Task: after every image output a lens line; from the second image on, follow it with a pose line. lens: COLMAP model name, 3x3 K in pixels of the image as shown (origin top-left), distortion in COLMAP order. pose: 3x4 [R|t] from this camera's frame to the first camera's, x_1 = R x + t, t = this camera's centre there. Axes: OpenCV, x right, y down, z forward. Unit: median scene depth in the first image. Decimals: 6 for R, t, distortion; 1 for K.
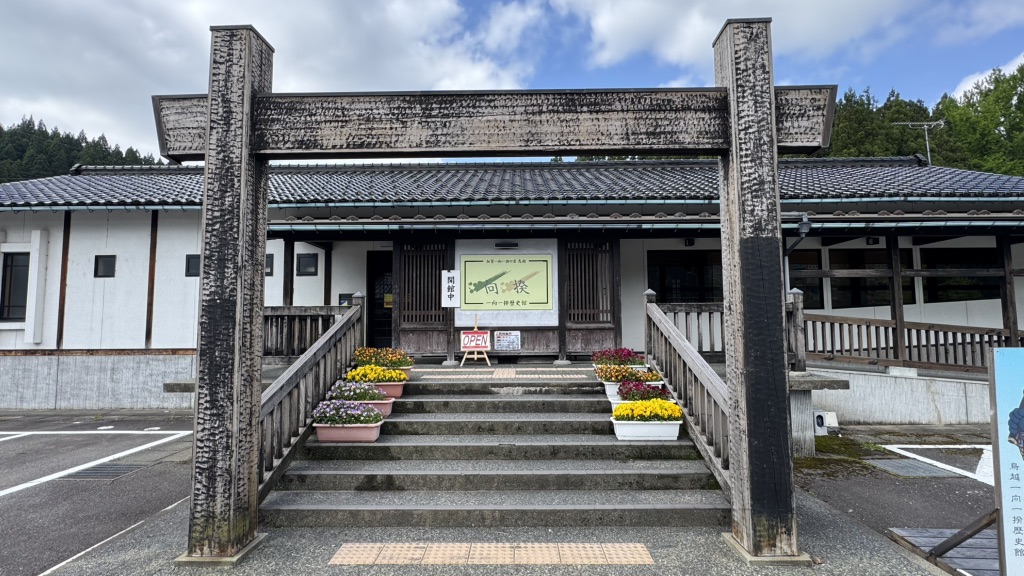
lens RADIAL K [[505.4, 0, 514.9], [0, 505.4, 289.8], [0, 0, 1]] dist [-0.004040, 0.001647]
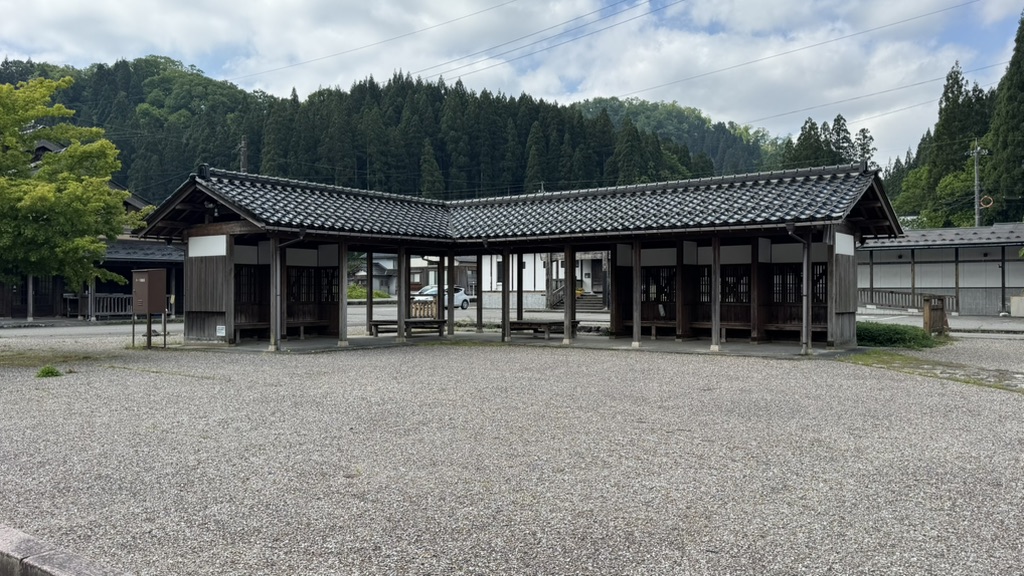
lens RADIAL K [[793.1, 0, 491.3], [0, 793.1, 296.2], [0, 0, 1]] dist [0.110657, 0.008580]
pose [[0.801722, 0.009545, -0.597622, 2.873429], [0.037902, 0.997048, 0.066770, -0.271499], [0.596495, -0.076181, 0.798993, -4.445369]]
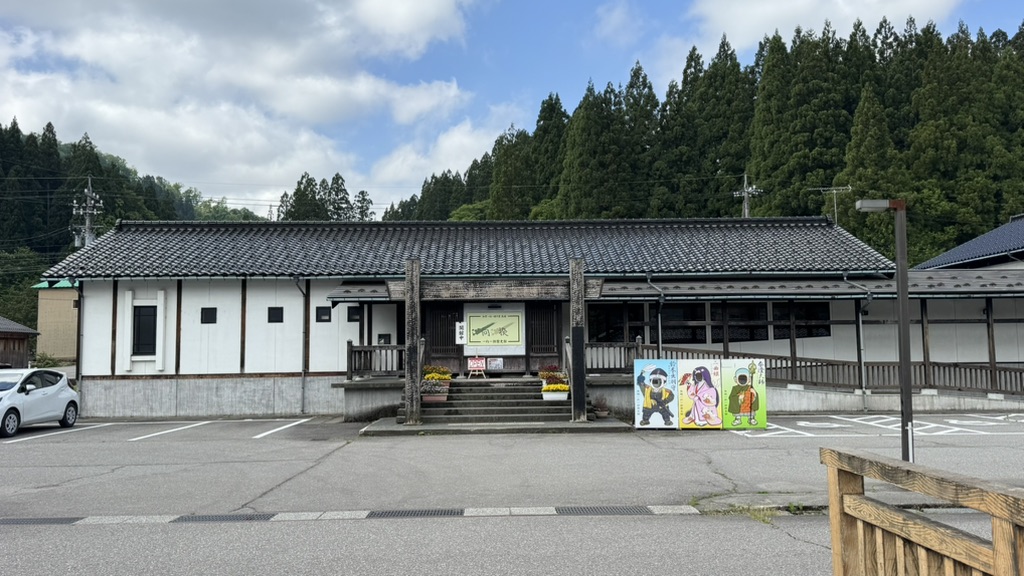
lens RADIAL K [[861.7, 0, 510.6], [0, 861.7, 283.6], [0, 0, 1]] dist [0.070088, -0.038305]
pose [[0.999557, -0.002449, 0.029660, -0.052127], [0.002934, 0.999862, -0.016333, -0.129758], [-0.029615, 0.016413, 0.999427, -2.031025]]
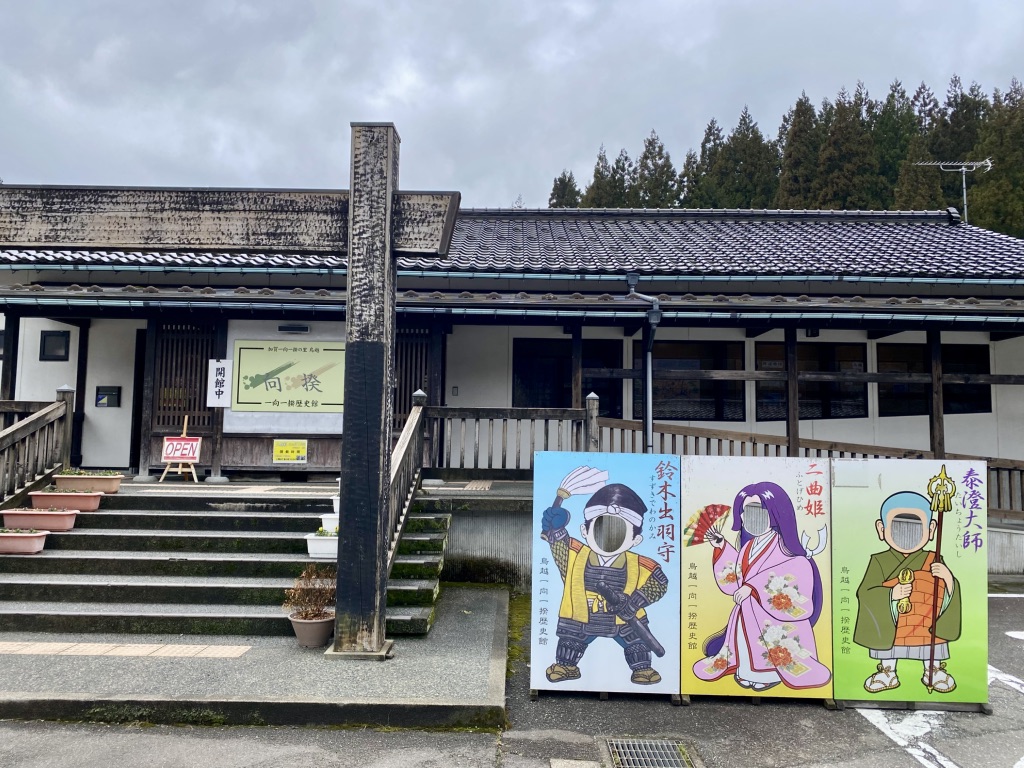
lens RADIAL K [[818.4, 0, 512.7], [0, 818.4, 375.6], [0, 0, 1]] dist [0.044961, -0.058436]
pose [[0.999708, 0.022972, 0.007447, 0.341531], [-0.022882, 0.999666, -0.011986, -0.009960], [-0.007720, 0.011812, 0.999900, -0.289677]]
